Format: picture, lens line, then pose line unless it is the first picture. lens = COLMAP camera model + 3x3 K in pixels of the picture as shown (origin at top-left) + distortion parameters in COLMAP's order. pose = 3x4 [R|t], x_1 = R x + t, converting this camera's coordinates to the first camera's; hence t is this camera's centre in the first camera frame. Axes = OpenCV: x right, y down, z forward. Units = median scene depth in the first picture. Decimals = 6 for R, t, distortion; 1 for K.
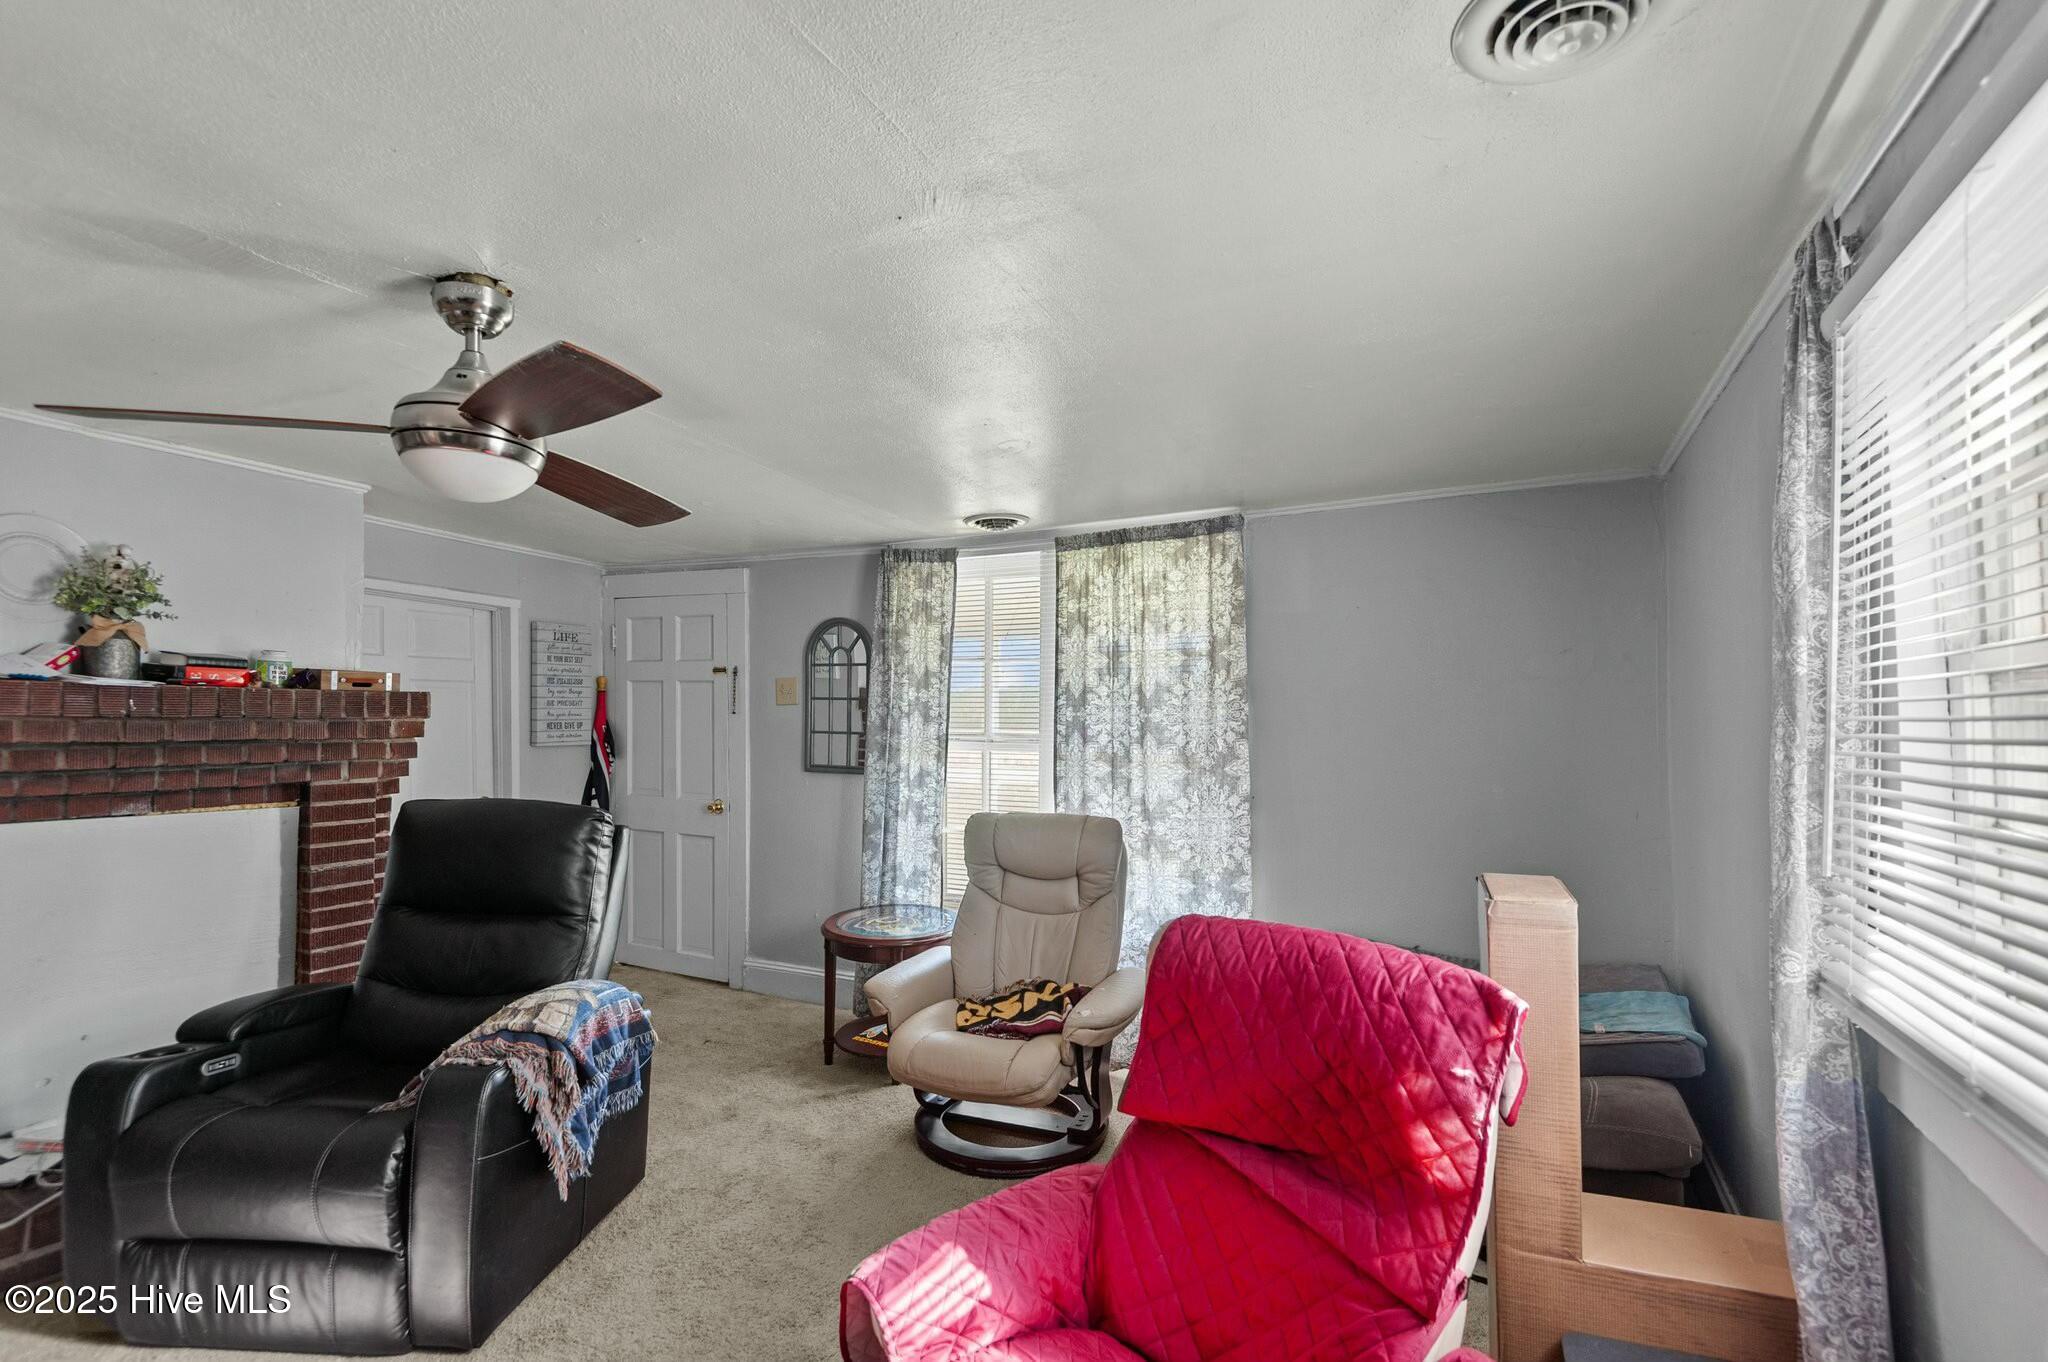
lens RADIAL K [[952.1, 0, 1020.9], [0, 952.1, 745.9], [0, 0, 1]] dist [0.001762, -0.000038]
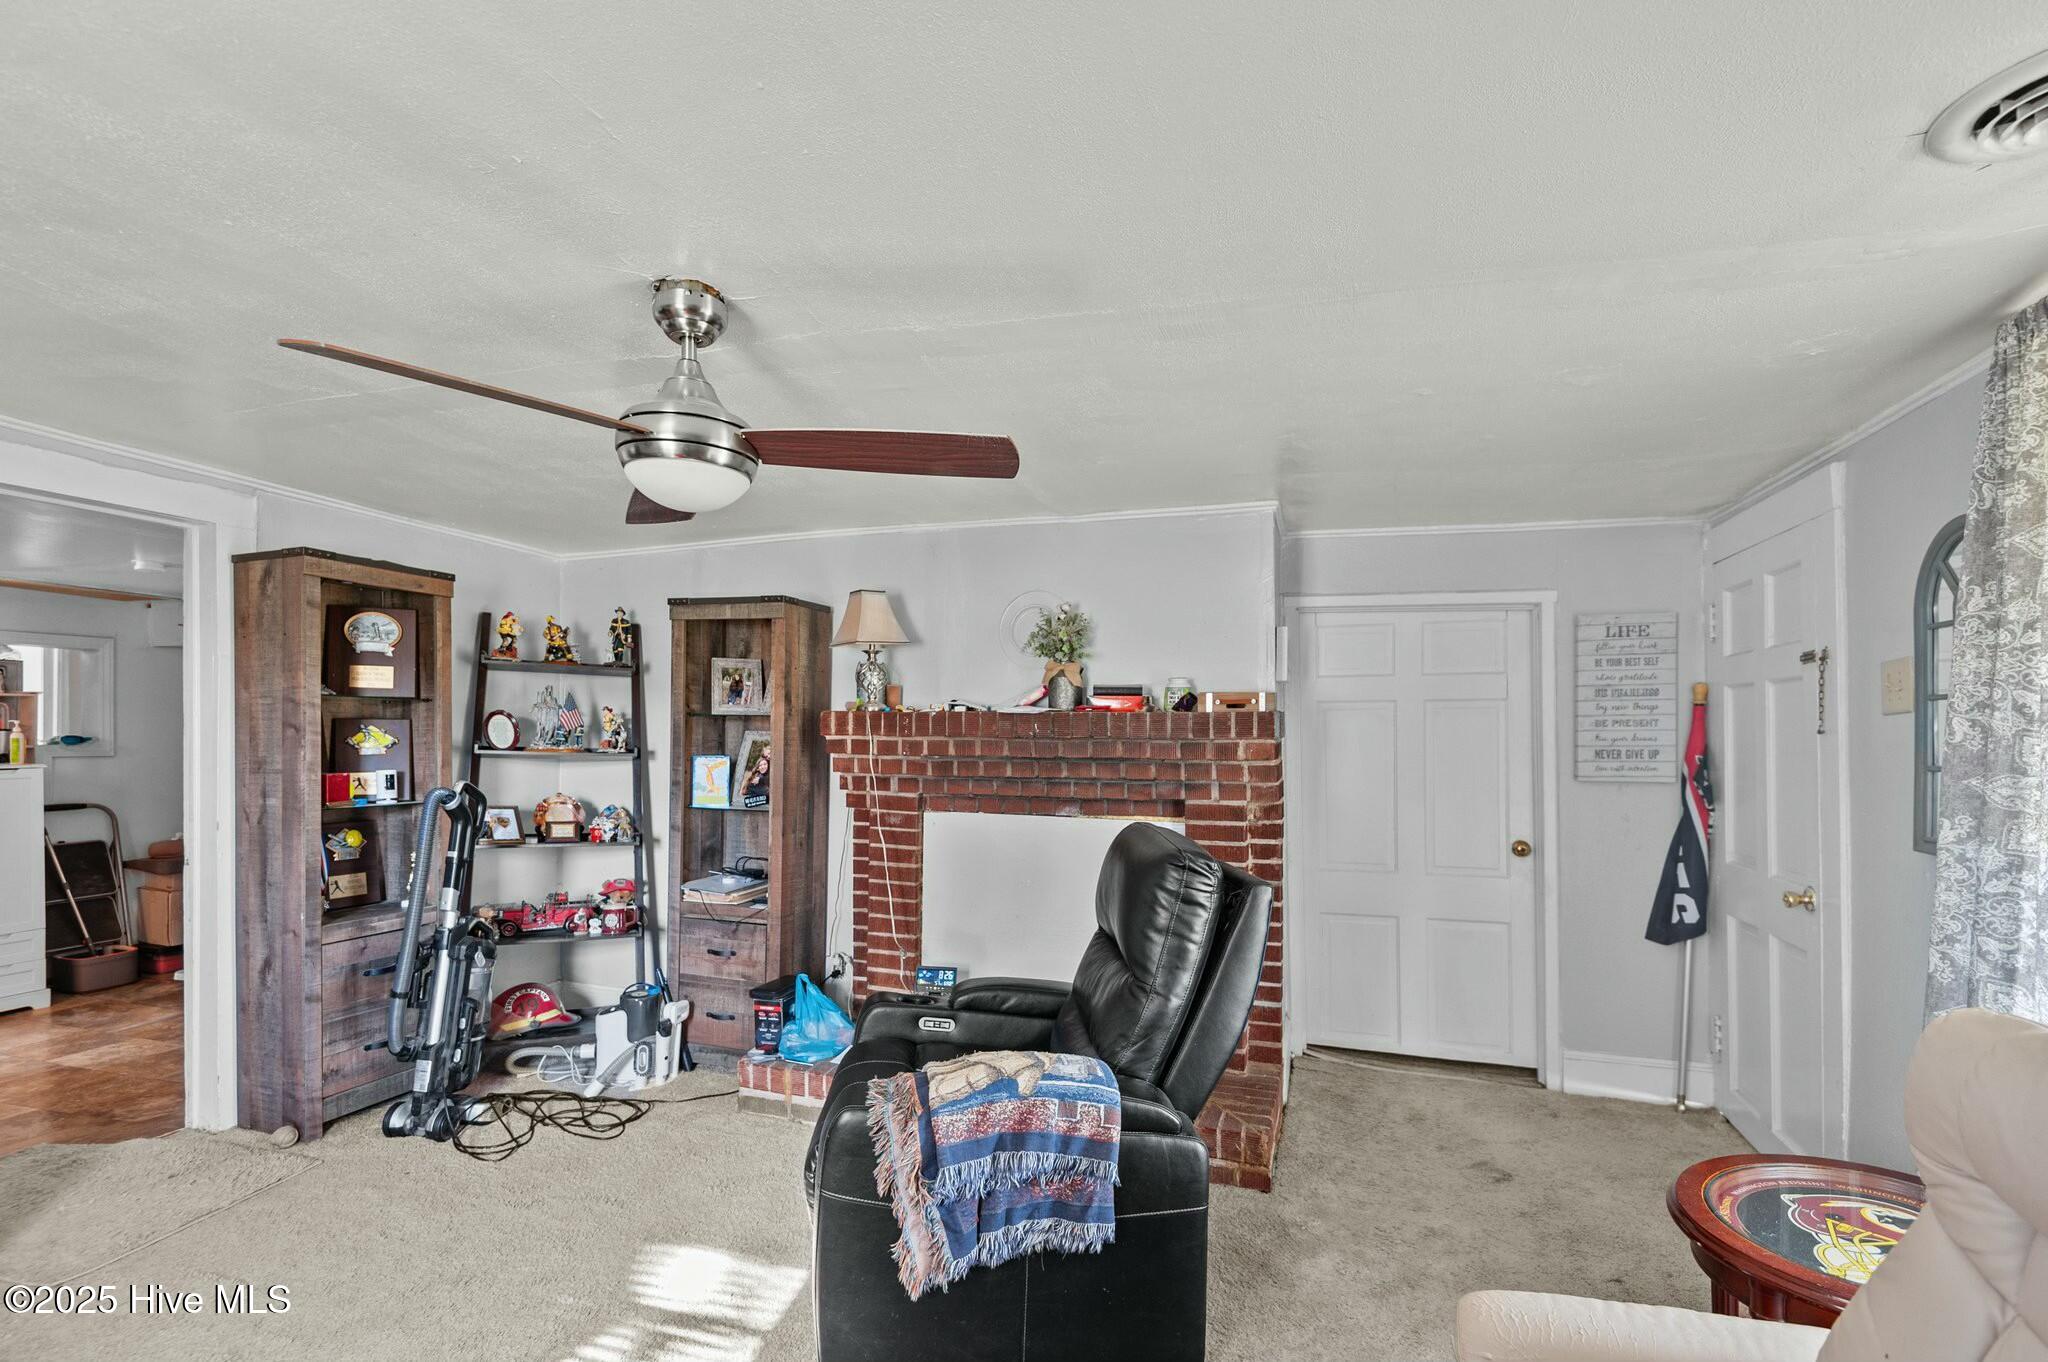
lens RADIAL K [[952.1, 0, 1020.9], [0, 952.1, 745.9], [0, 0, 1]] dist [0.001762, -0.000038]
pose [[0.131072, -0.003186, -0.991368, 0.252842], [-0.037860, 0.999249, -0.008217, -0.006268], [0.990650, 0.038611, 0.130852, 0.652367]]
